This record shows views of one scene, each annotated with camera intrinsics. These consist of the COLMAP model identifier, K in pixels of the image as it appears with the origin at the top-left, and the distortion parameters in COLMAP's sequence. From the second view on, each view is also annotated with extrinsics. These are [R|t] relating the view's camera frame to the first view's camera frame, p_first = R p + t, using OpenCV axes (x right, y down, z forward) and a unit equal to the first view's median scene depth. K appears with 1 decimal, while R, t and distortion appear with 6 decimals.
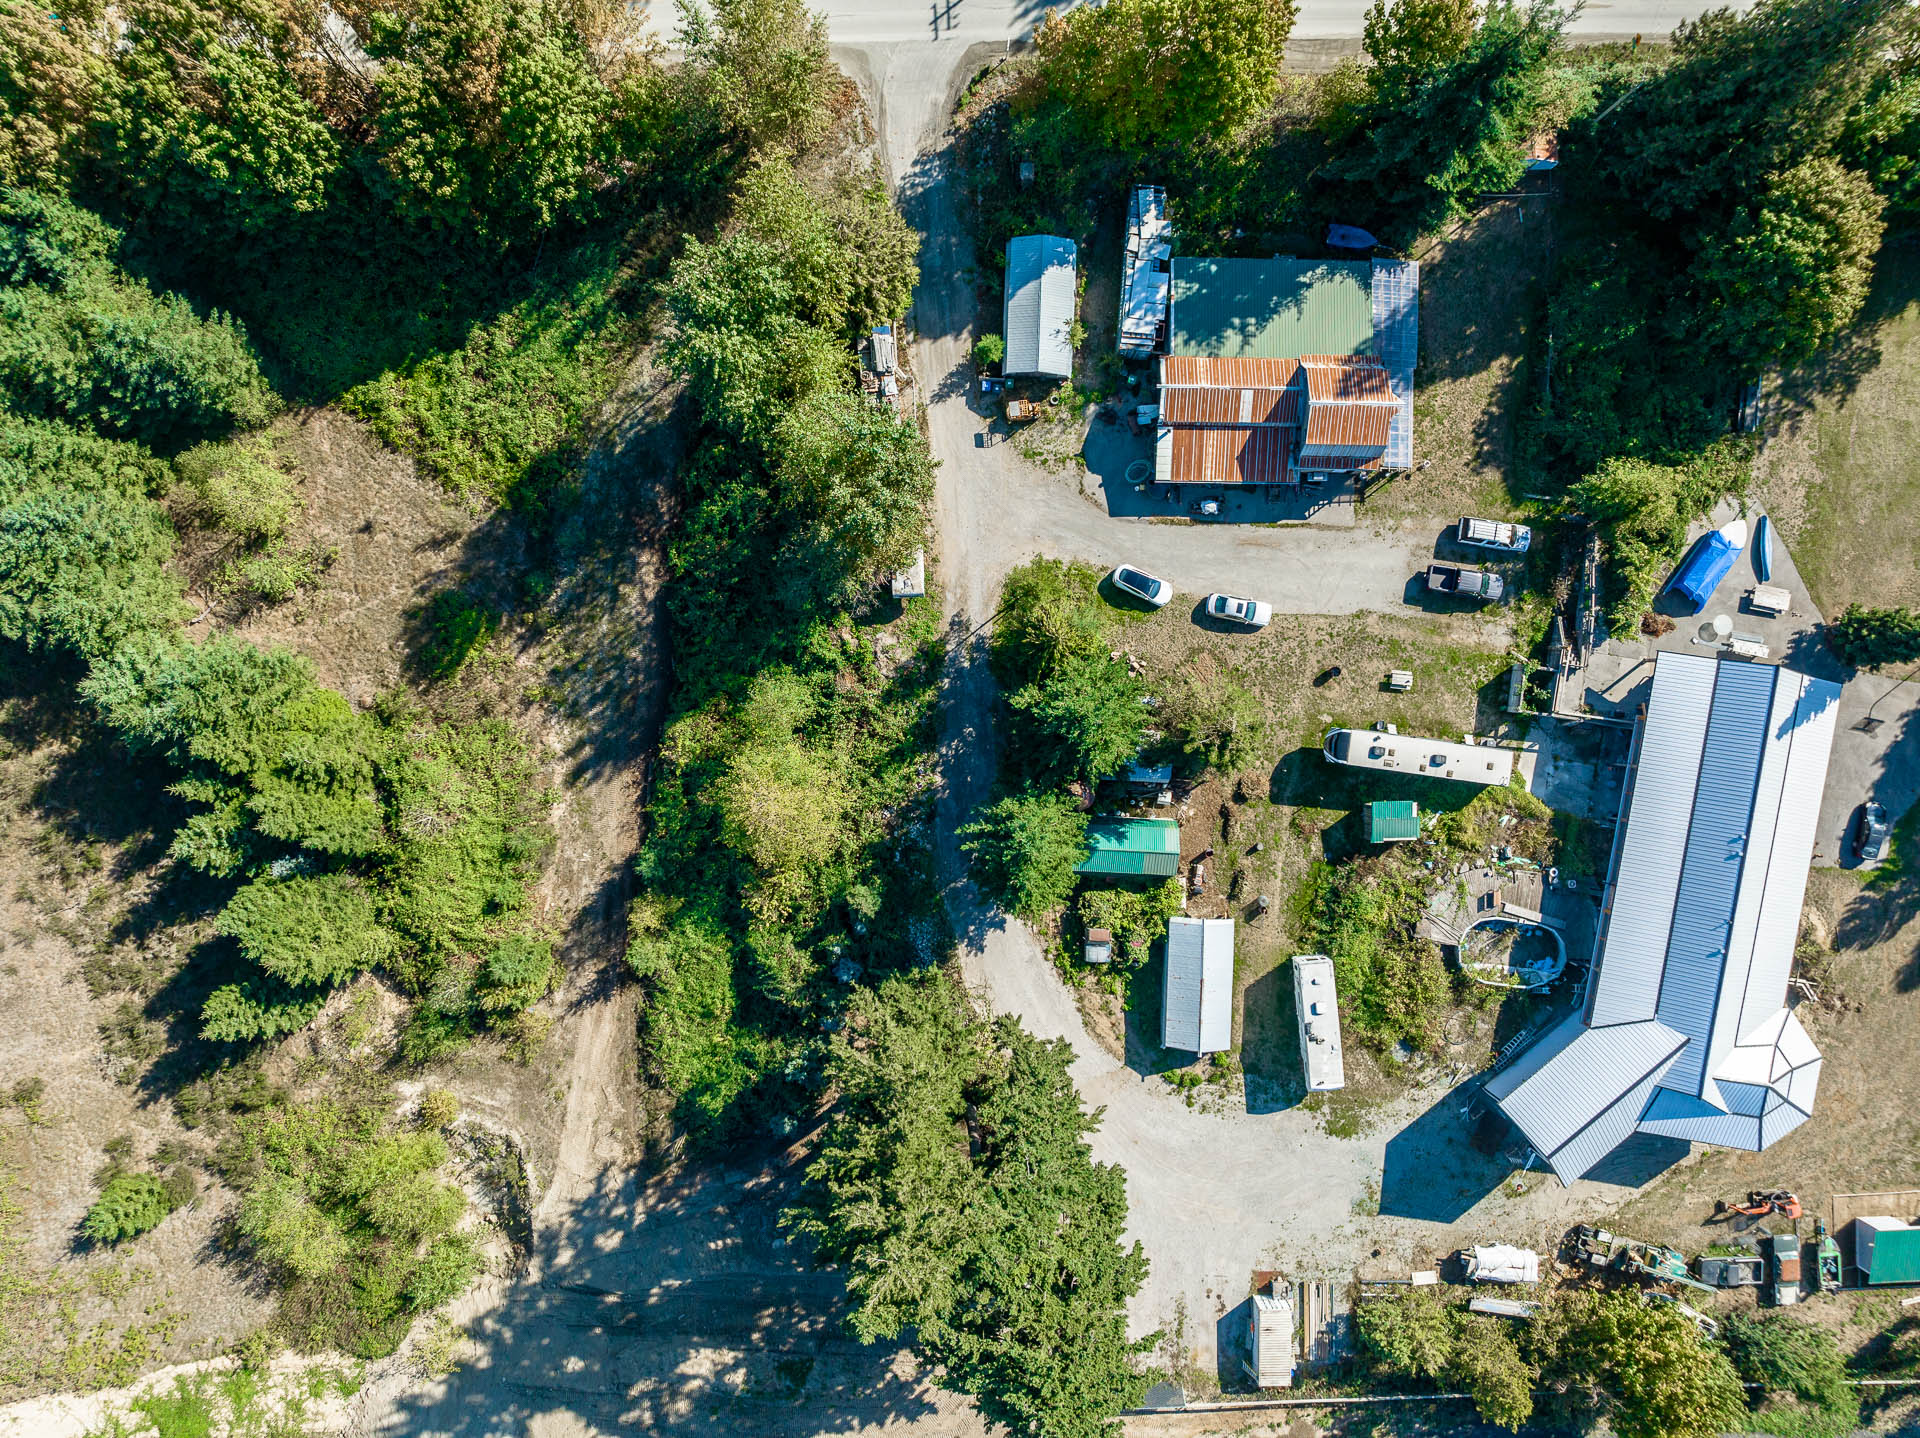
lens RADIAL K [[1348.2, 0, 960.2], [0, 1348.2, 718.8], [0, 0, 1]] dist [-0.047271, 0.015995]
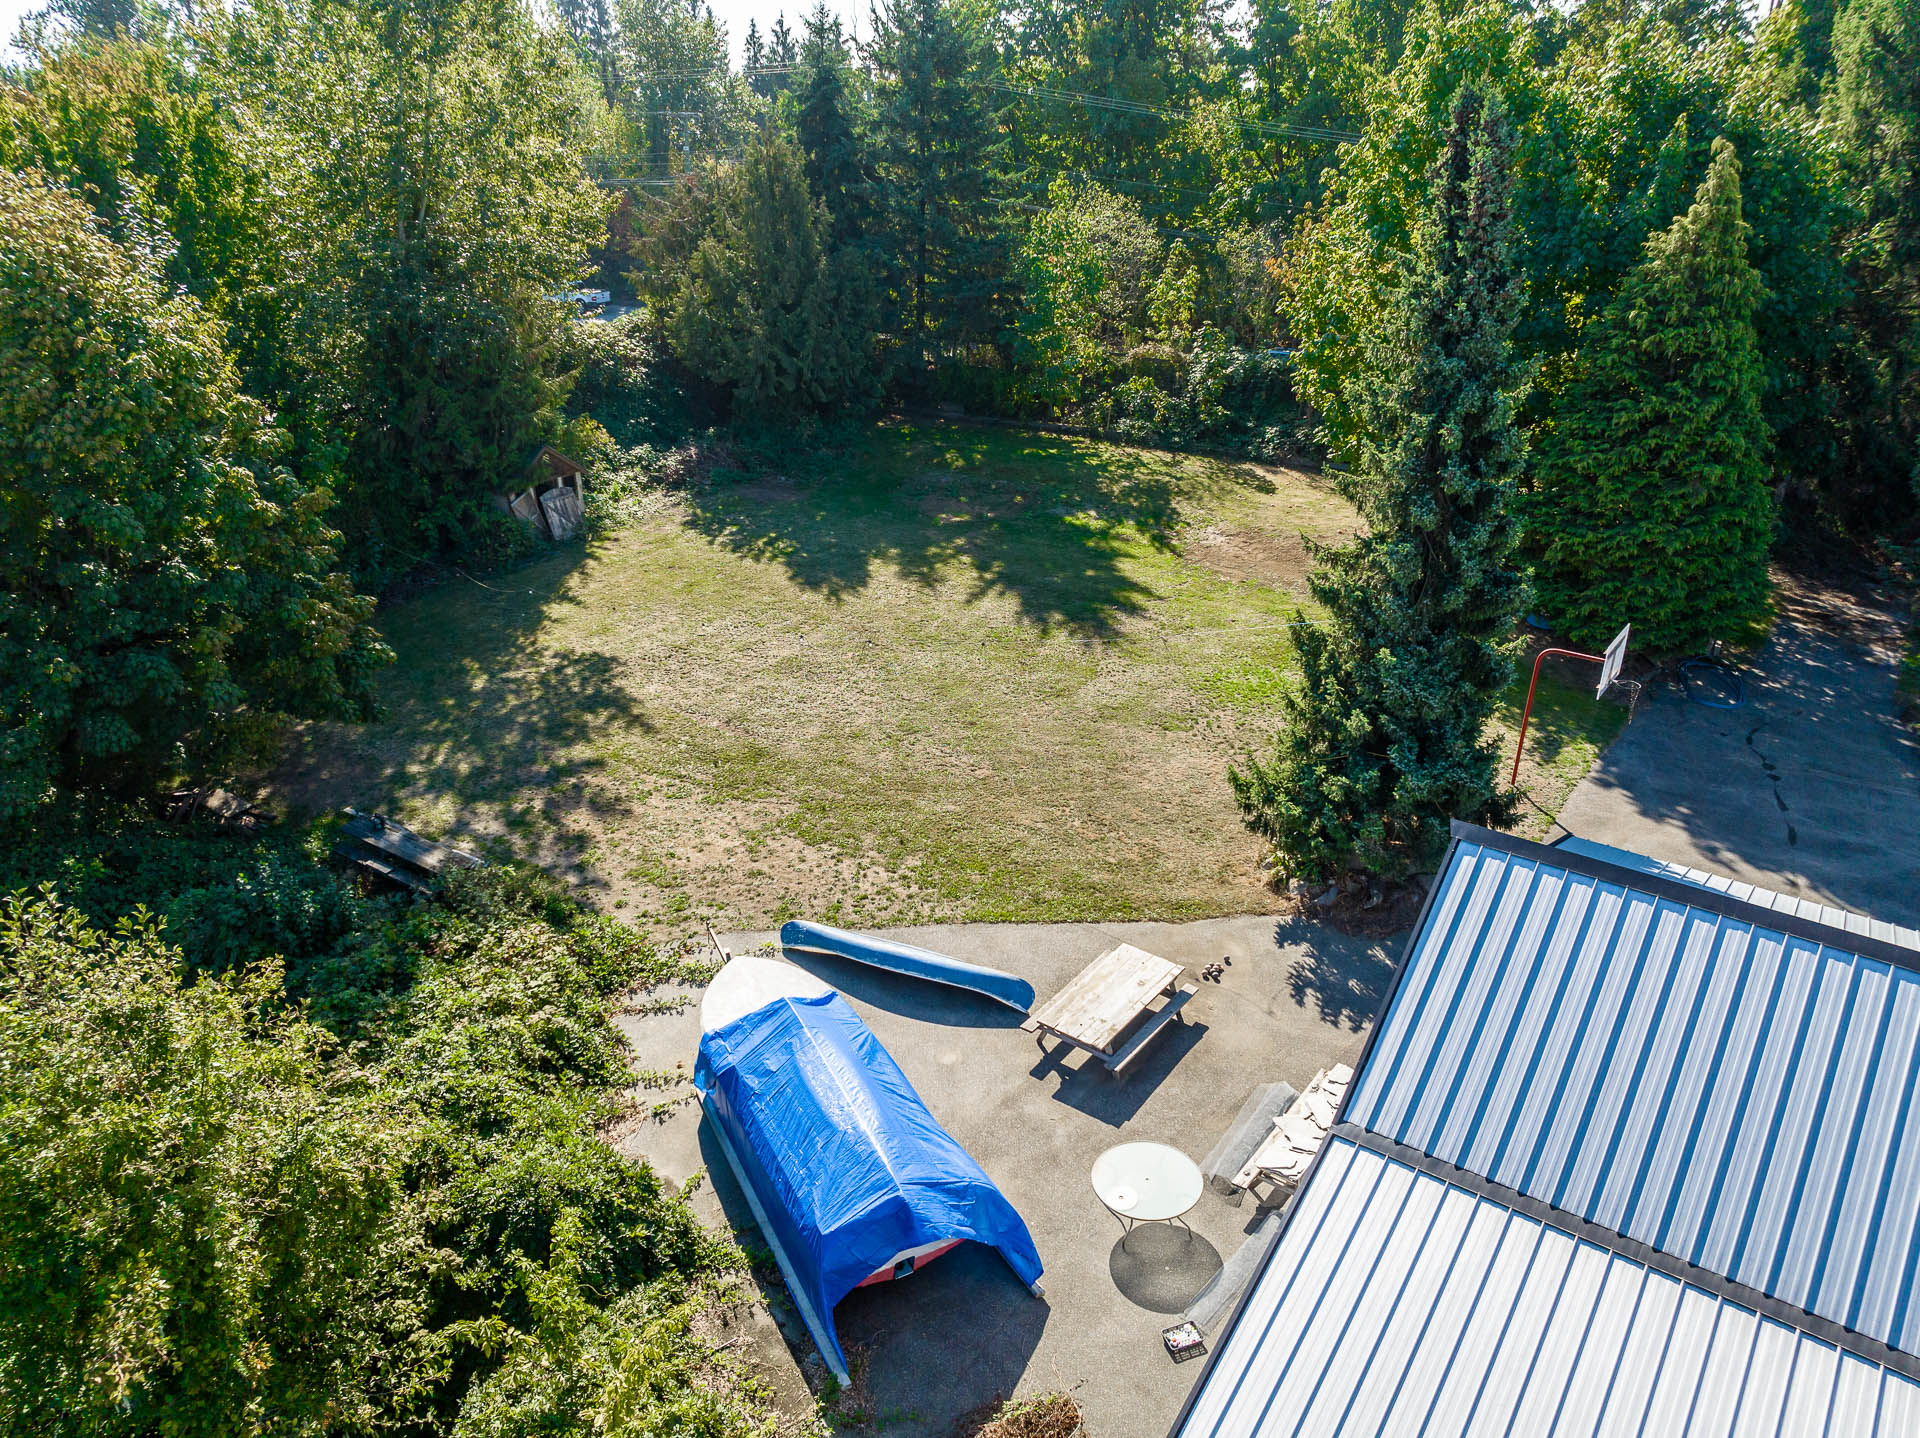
lens RADIAL K [[1348.2, 0, 956.8], [0, 1348.2, 712.0], [0, 0, 1]] dist [-0.047271, 0.015995]
pose [[0.452143, -0.389027, 0.802636, 0.426022], [0.891285, 0.162448, -0.423345, -0.025831], [0.034306, 0.906790, 0.420184, 0.838512]]
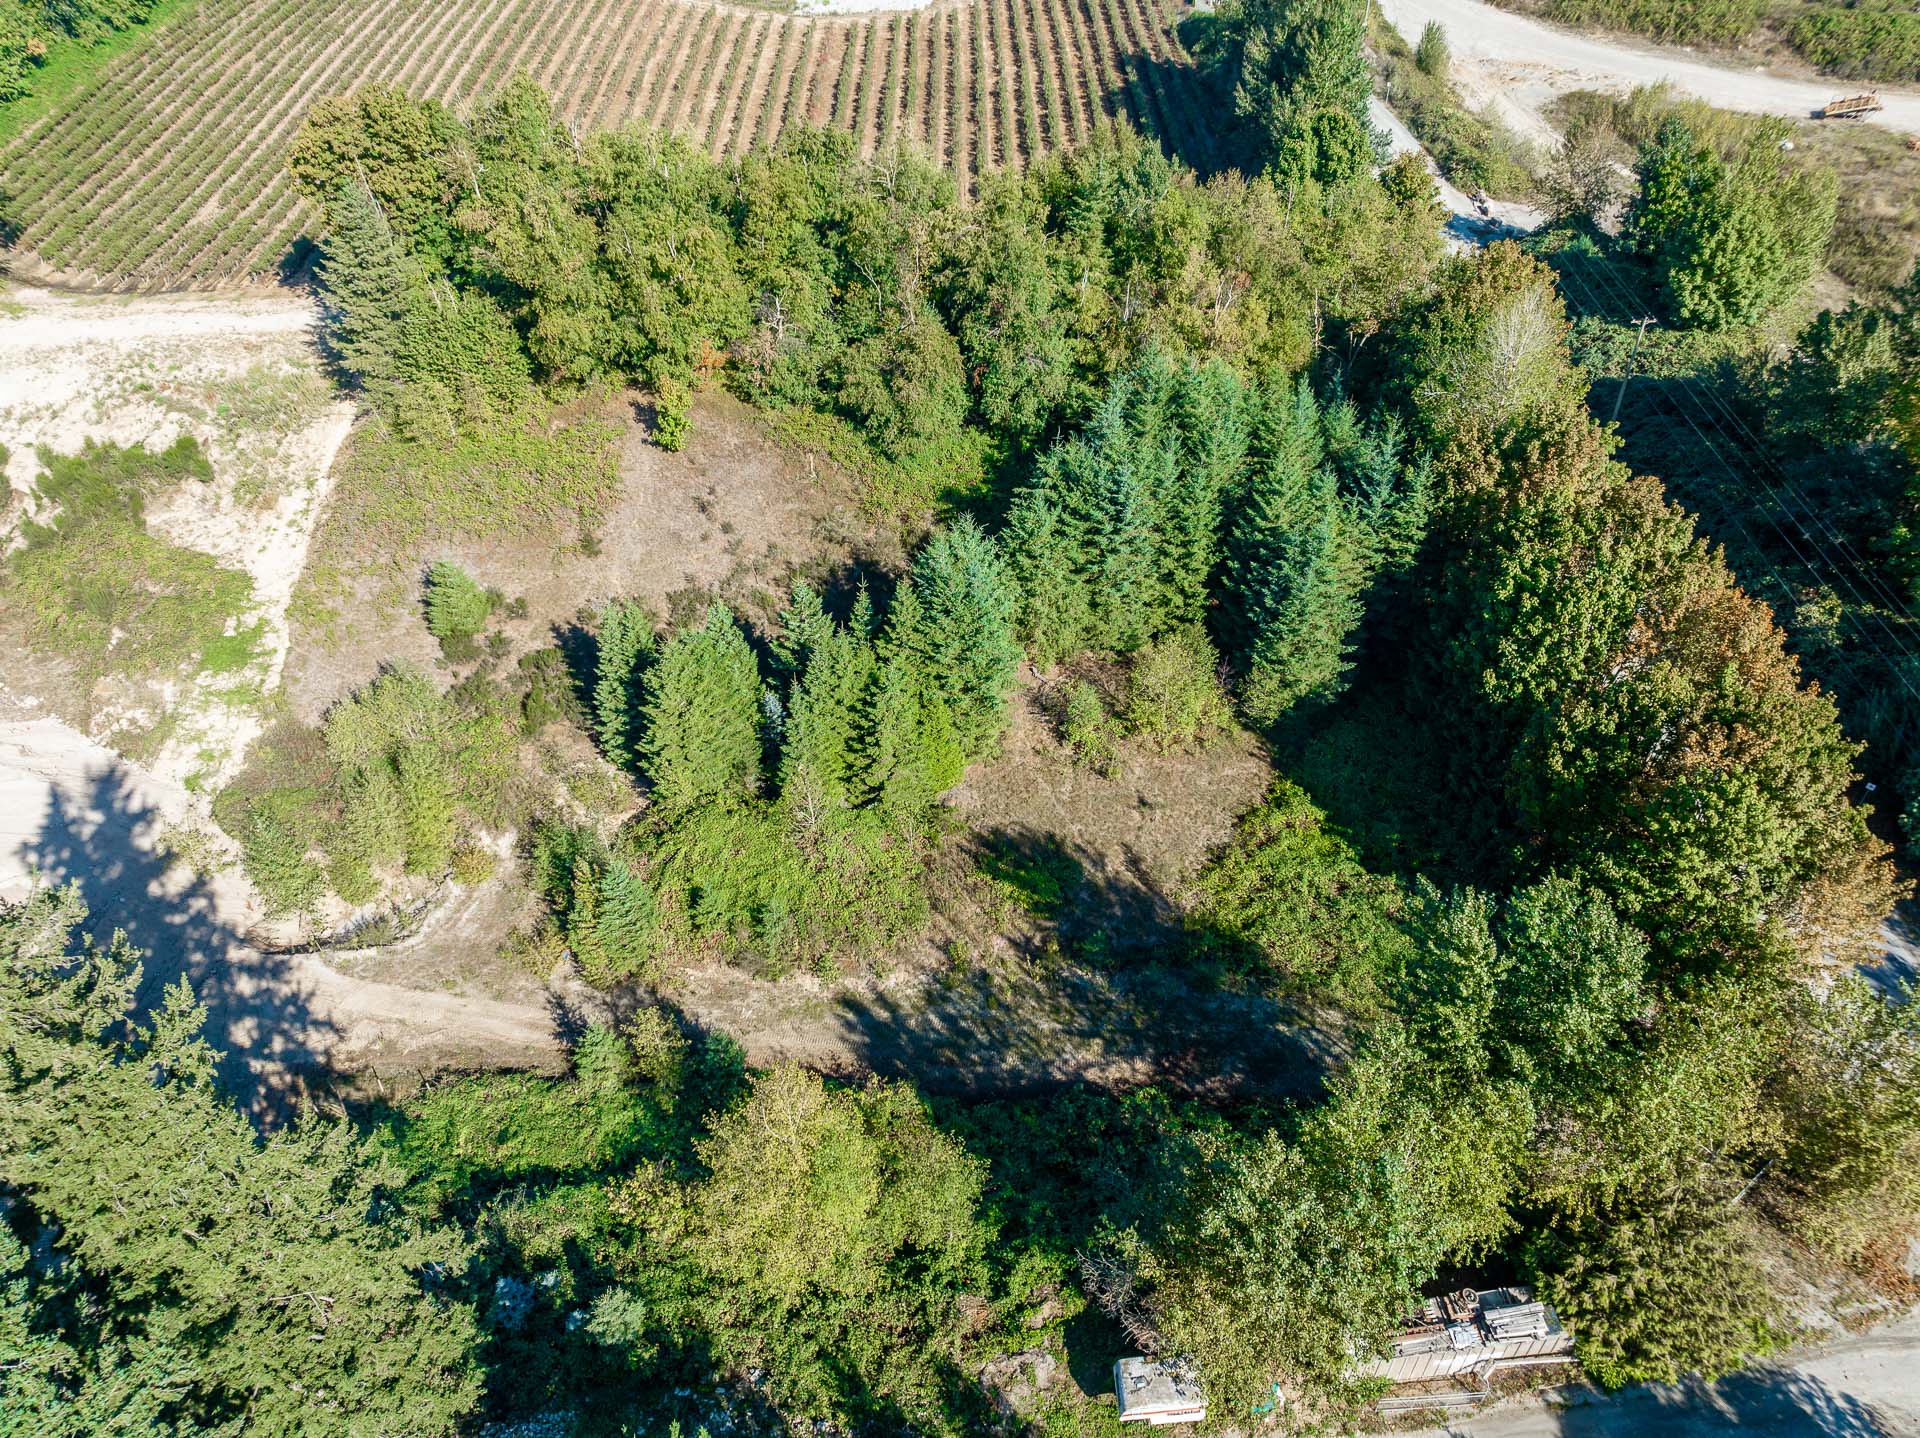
lens RADIAL K [[1348.2, 0, 958.3], [0, 1348.2, 720.4], [0, 0, 1]] dist [-0.047271, 0.015995]
pose [[-0.005298, 0.651589, -0.758554, 0.211510], [-0.999893, -0.013774, -0.004849, -0.013693], [-0.013608, 0.758447, 0.651592, 0.390639]]
